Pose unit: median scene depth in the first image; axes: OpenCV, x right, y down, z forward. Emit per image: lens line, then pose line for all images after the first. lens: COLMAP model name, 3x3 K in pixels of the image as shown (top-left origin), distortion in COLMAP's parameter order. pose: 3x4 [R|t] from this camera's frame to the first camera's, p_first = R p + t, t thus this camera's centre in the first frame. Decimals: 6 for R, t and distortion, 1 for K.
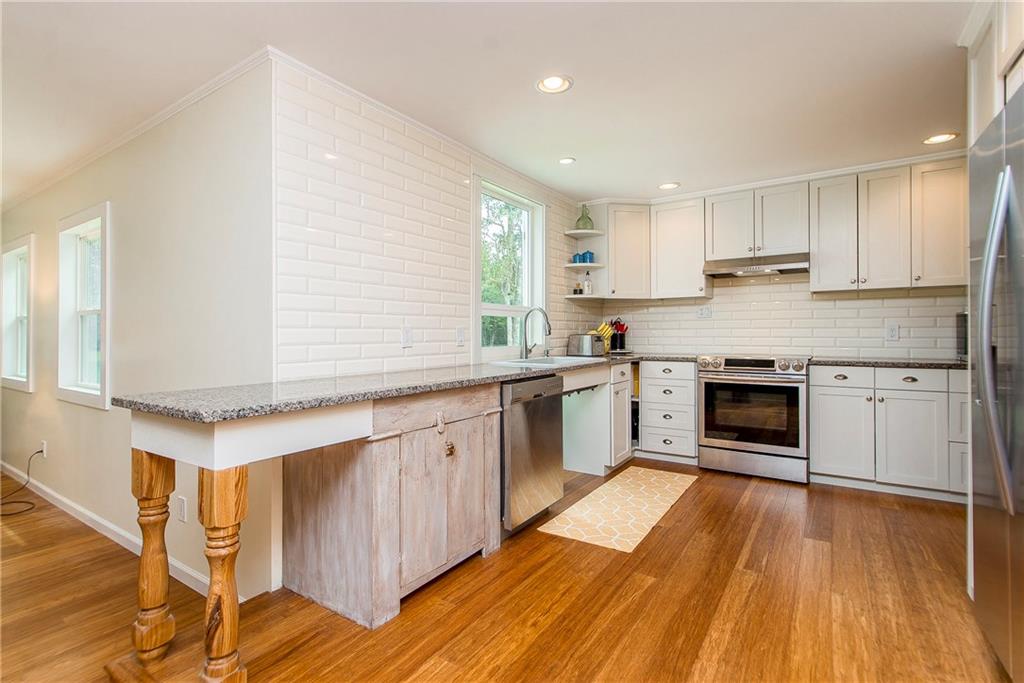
lens RADIAL K [[503.0, 0, 491.5], [0, 503.0, 330.3], [0, 0, 1]] dist [0.003100, 0.001170]
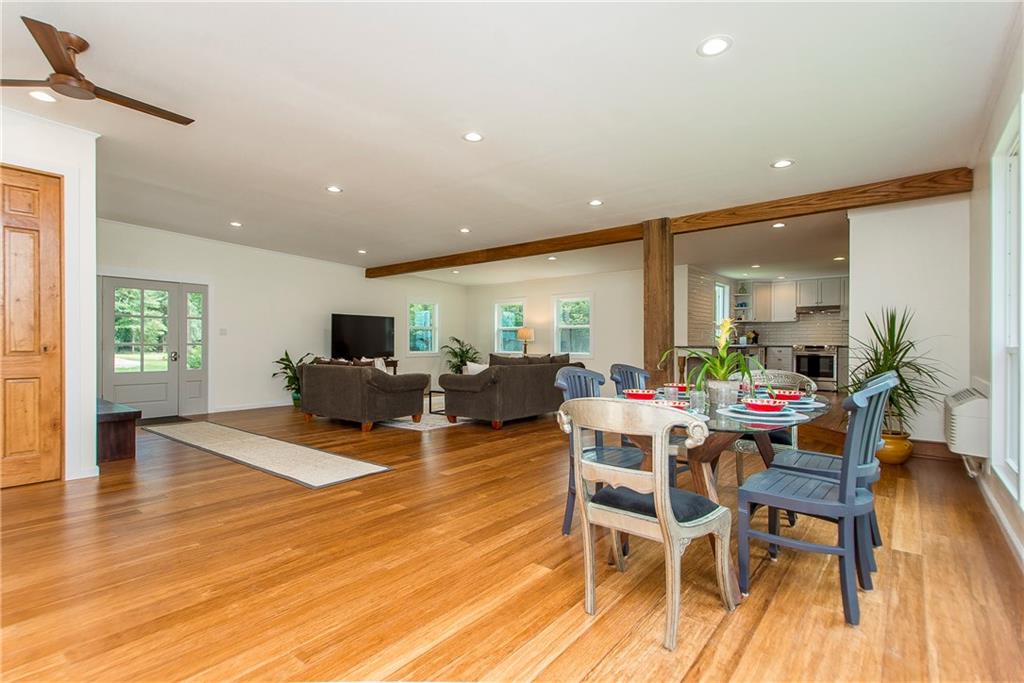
lens RADIAL K [[489.5, 0, 511.9], [0, 489.5, 335.8], [0, 0, 1]] dist [0.002556, 0.000384]
pose [[0.997288, 0.001098, -0.073590, -0.787944], [-0.001284, 0.999996, -0.002487, 0.011202], [0.073587, 0.002574, 0.997285, -1.500466]]
